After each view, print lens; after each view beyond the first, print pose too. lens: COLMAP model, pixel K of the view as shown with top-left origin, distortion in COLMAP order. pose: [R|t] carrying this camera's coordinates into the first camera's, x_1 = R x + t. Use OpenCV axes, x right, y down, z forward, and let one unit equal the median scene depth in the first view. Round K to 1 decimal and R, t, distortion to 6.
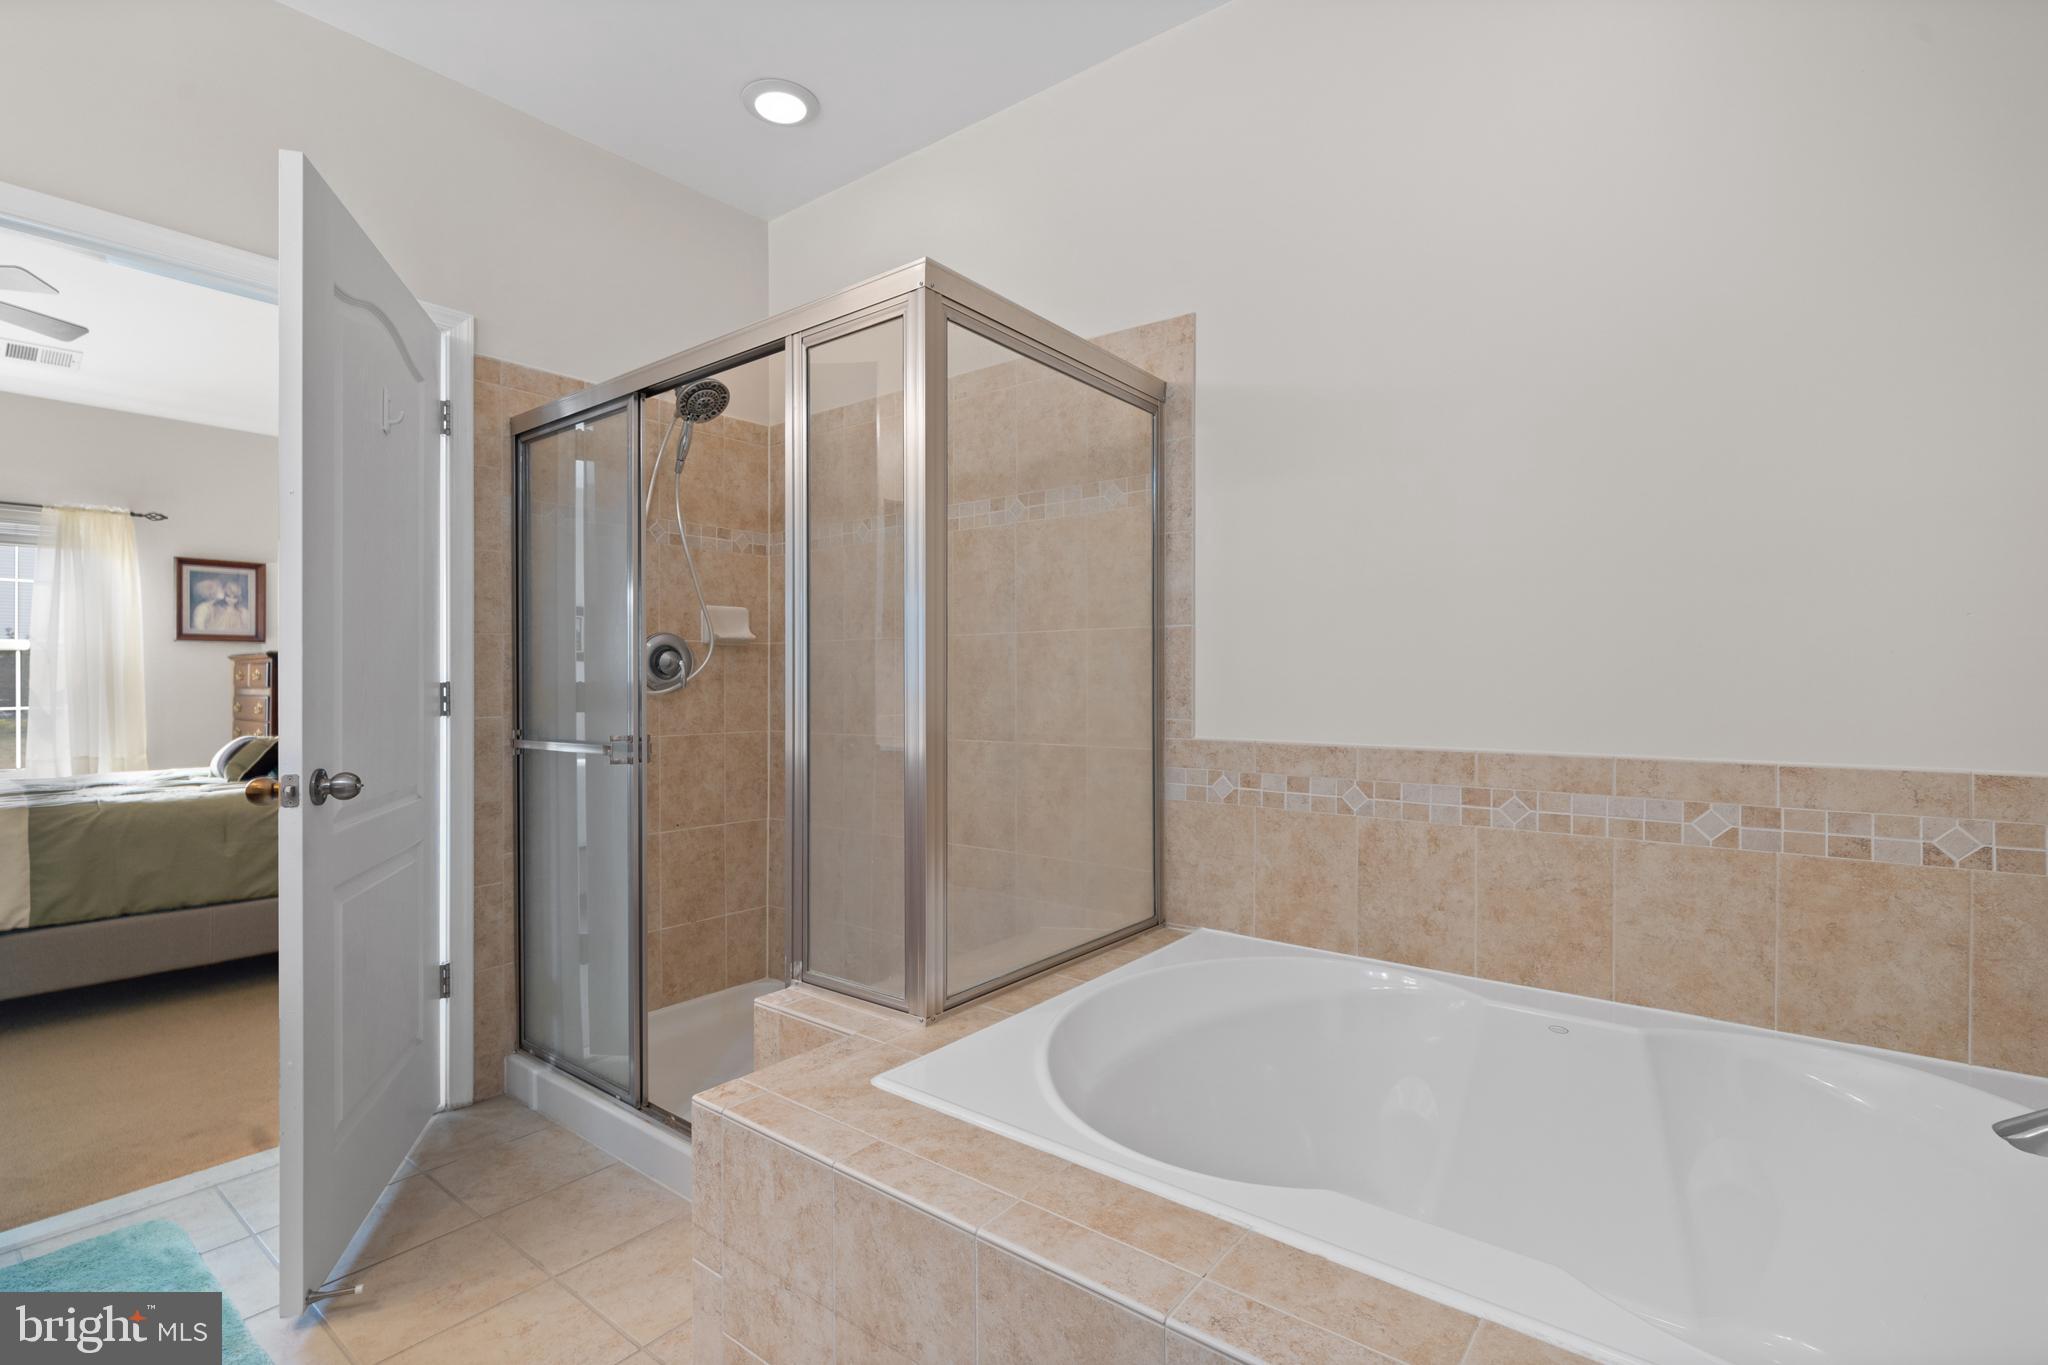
lens RADIAL K [[907.1, 0, 1027.6], [0, 907.1, 687.3], [0, 0, 1]] dist [-0.001125, -0.000605]
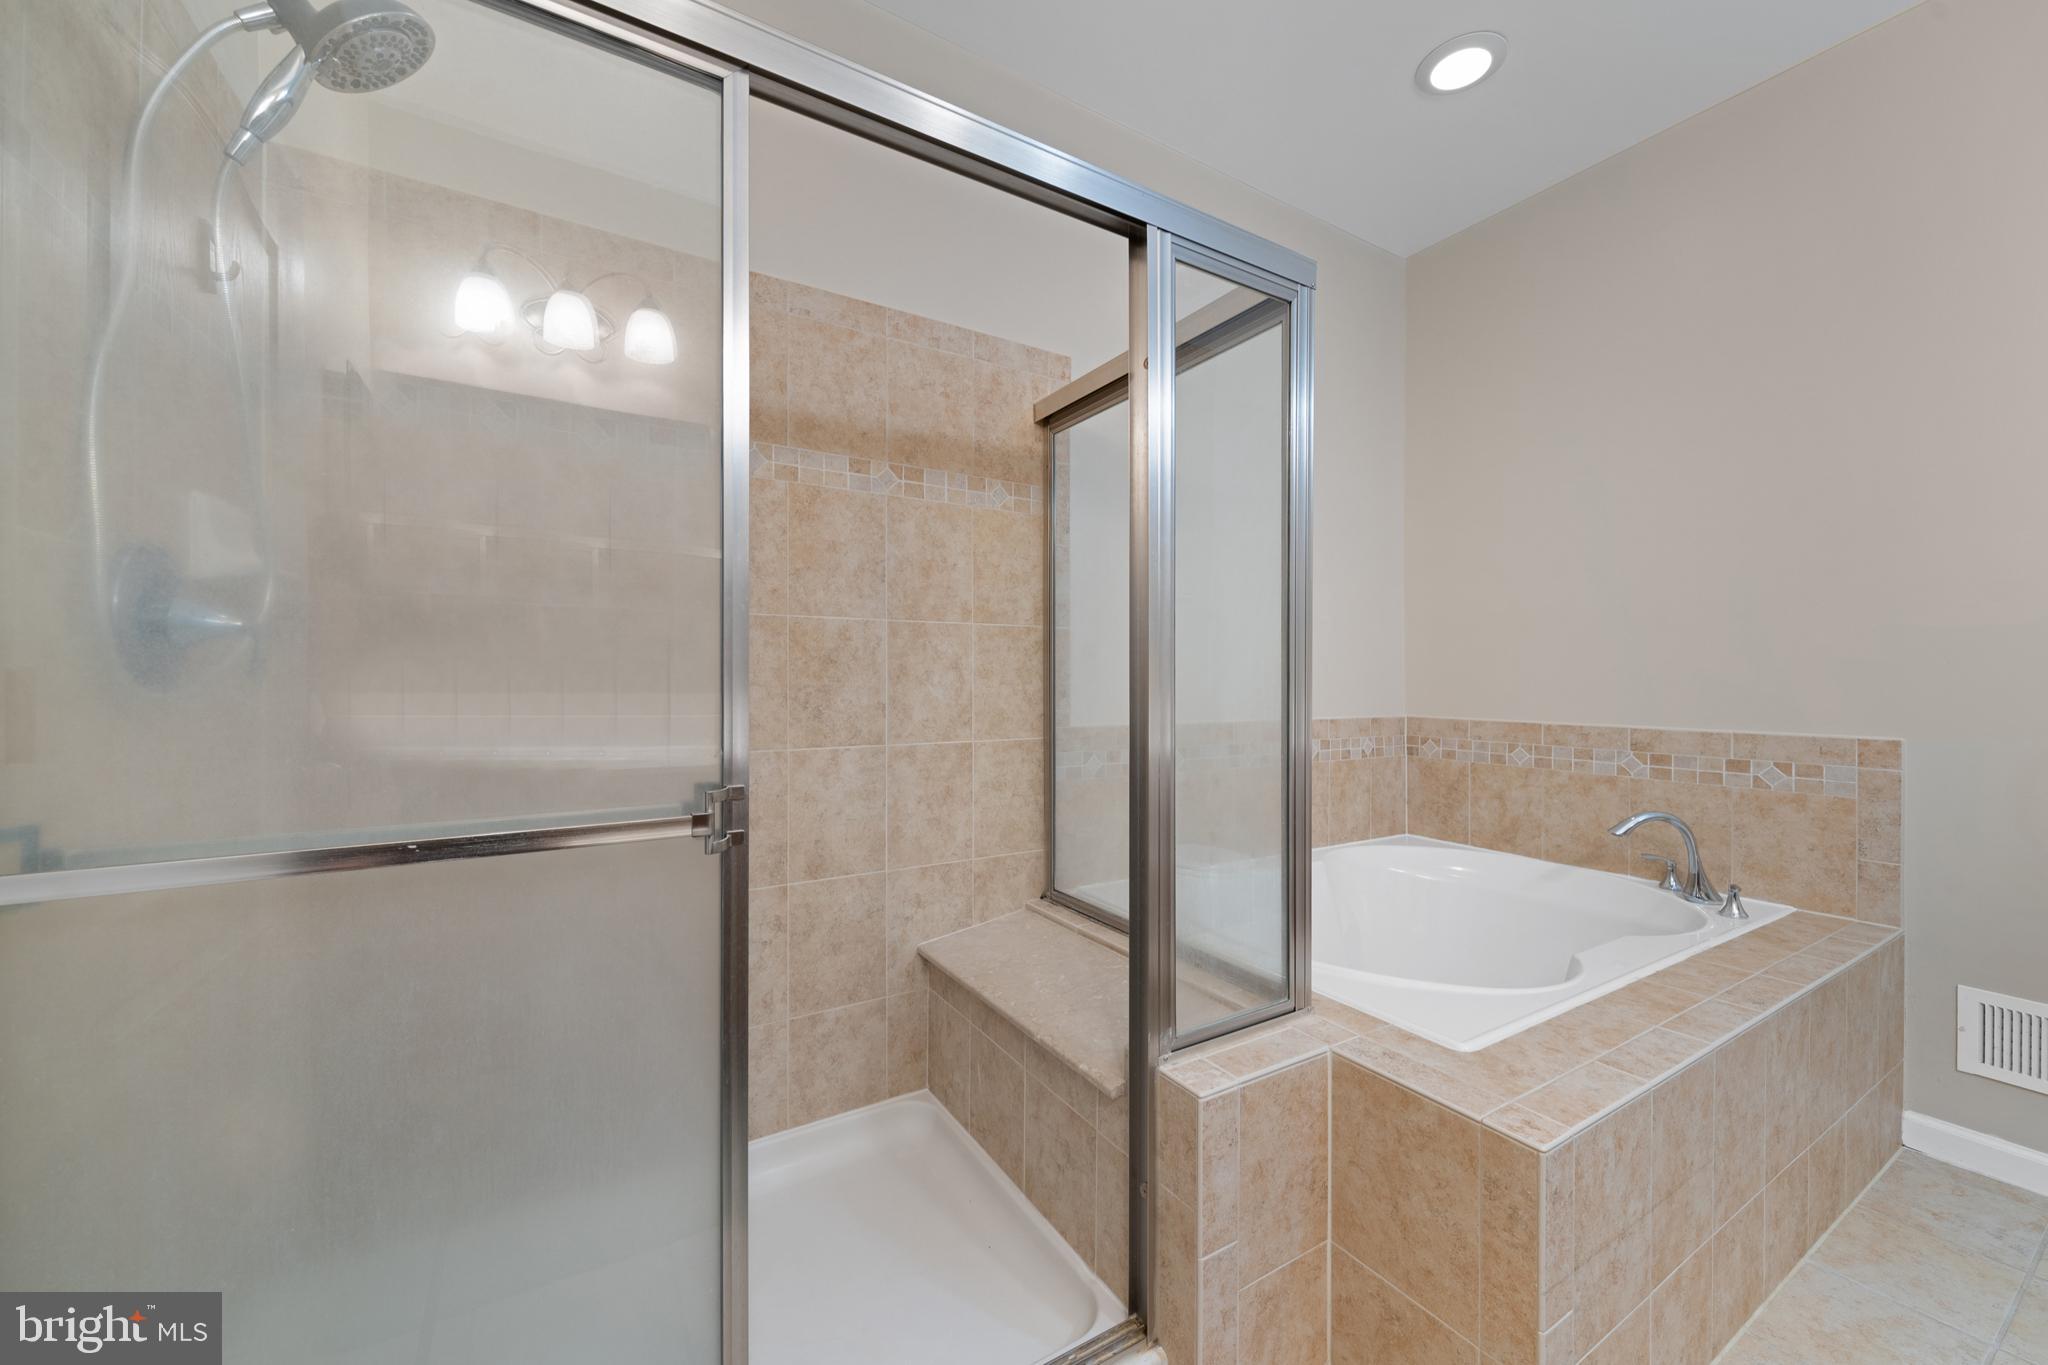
lens RADIAL K [[744.5, 0, 1021.8], [0, 744.5, 682.0], [0, 0, 1]] dist [0.003532, 0.000116]
pose [[0.389626, -0.003177, 0.920968, -0.721172], [-0.001295, 0.999991, 0.003998, -0.003736], [-0.920972, -0.002751, 0.389618, 0.690532]]
